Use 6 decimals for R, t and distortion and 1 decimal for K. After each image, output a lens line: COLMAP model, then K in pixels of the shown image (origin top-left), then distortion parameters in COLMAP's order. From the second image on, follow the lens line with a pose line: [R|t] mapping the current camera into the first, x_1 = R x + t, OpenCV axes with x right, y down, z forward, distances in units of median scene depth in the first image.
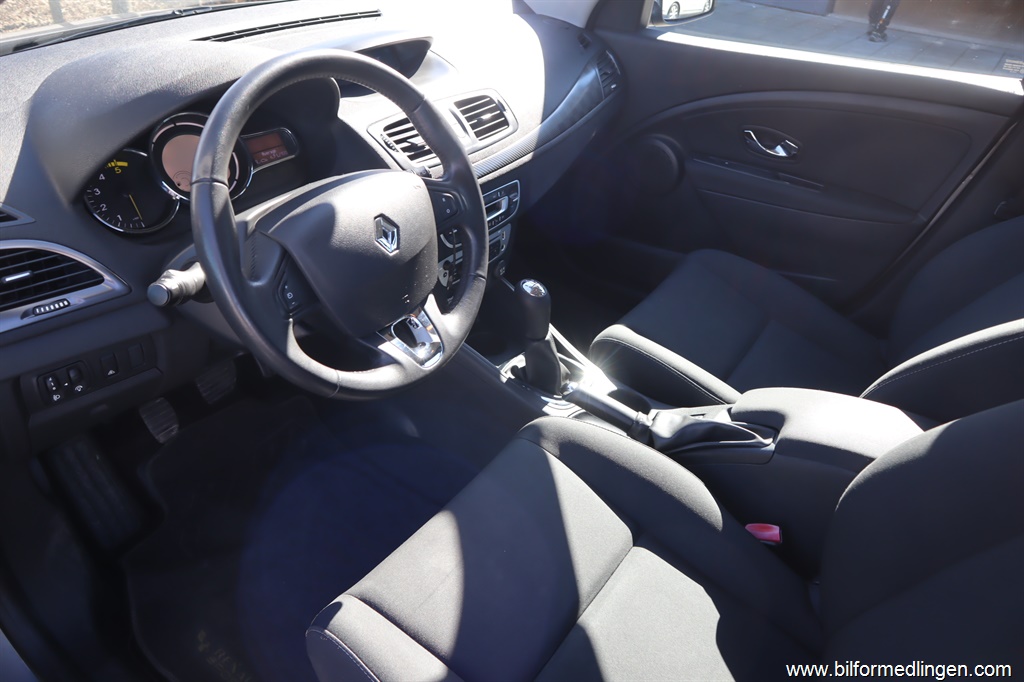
lens RADIAL K [[715.6, 0, 512.0], [0, 715.6, 341.0], [0, 0, 1]] dist [-0.123106, 0.081595]
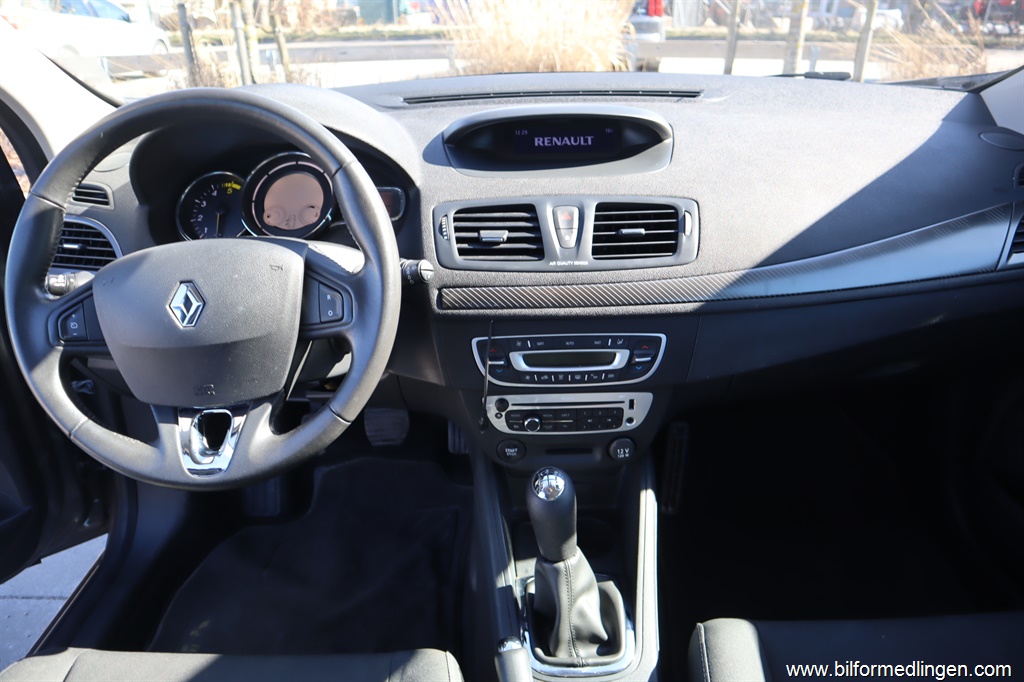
lens RADIAL K [[715.6, 0, 512.0], [0, 715.6, 341.0], [0, 0, 1]] dist [-0.123106, 0.081595]
pose [[0.567420, 0.312413, -0.761862, 0.462787], [-0.414359, 0.907883, 0.063685, -0.217117], [0.711577, 0.279548, 0.644602, 0.502669]]
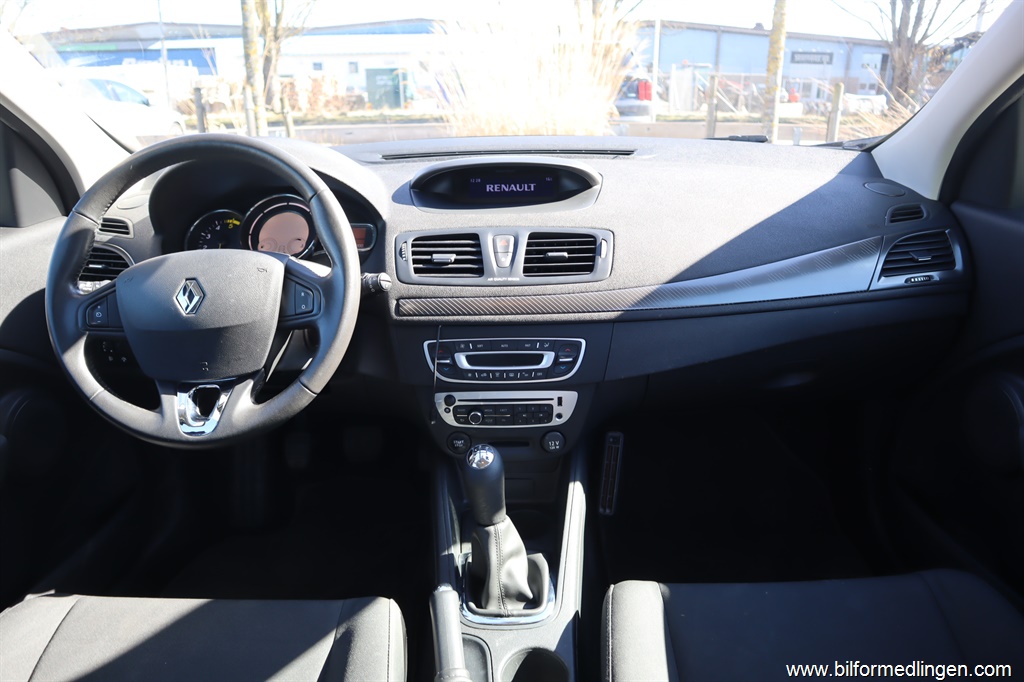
lens RADIAL K [[716.5, 0, 508.1], [0, 716.5, 338.1], [0, 0, 1]] dist [-0.088964, 0.005094]
pose [[0.558707, 0.228323, -0.797318, 0.636714], [-0.423927, 0.904902, -0.037929, -0.171560], [0.712834, 0.359196, 0.602367, 0.485947]]
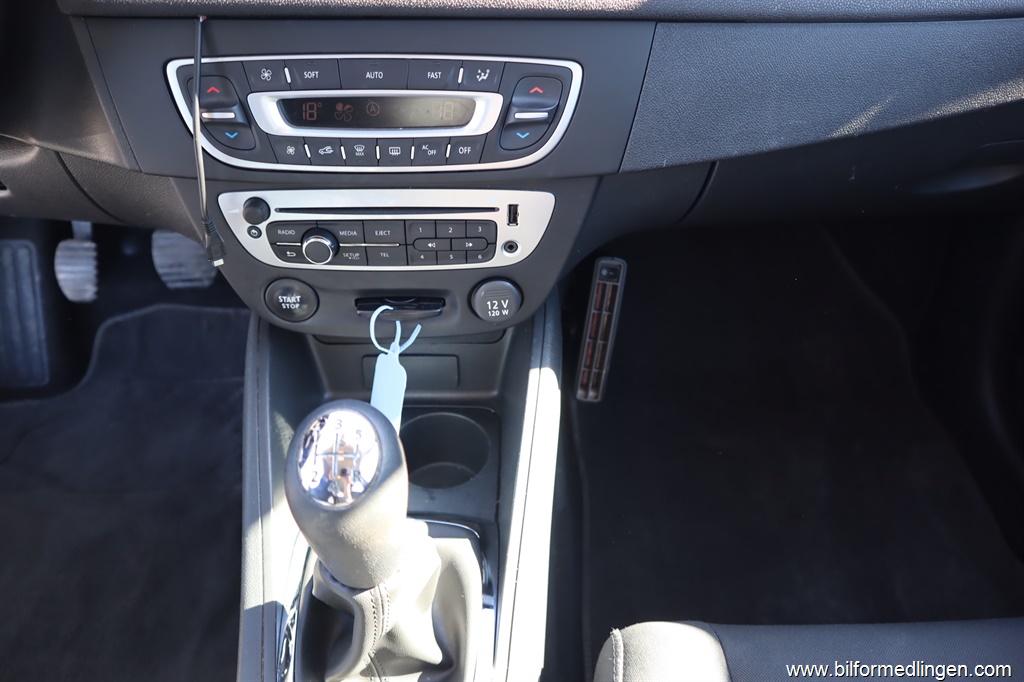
lens RADIAL K [[715.6, 0, 512.0], [0, 715.6, 341.0], [0, 0, 1]] dist [-0.123106, 0.081595]
pose [[0.606877, 0.476846, -0.635860, 0.260685], [-0.444086, 0.866937, 0.226292, -0.188884], [0.659157, 0.145045, 0.737885, 0.819461]]
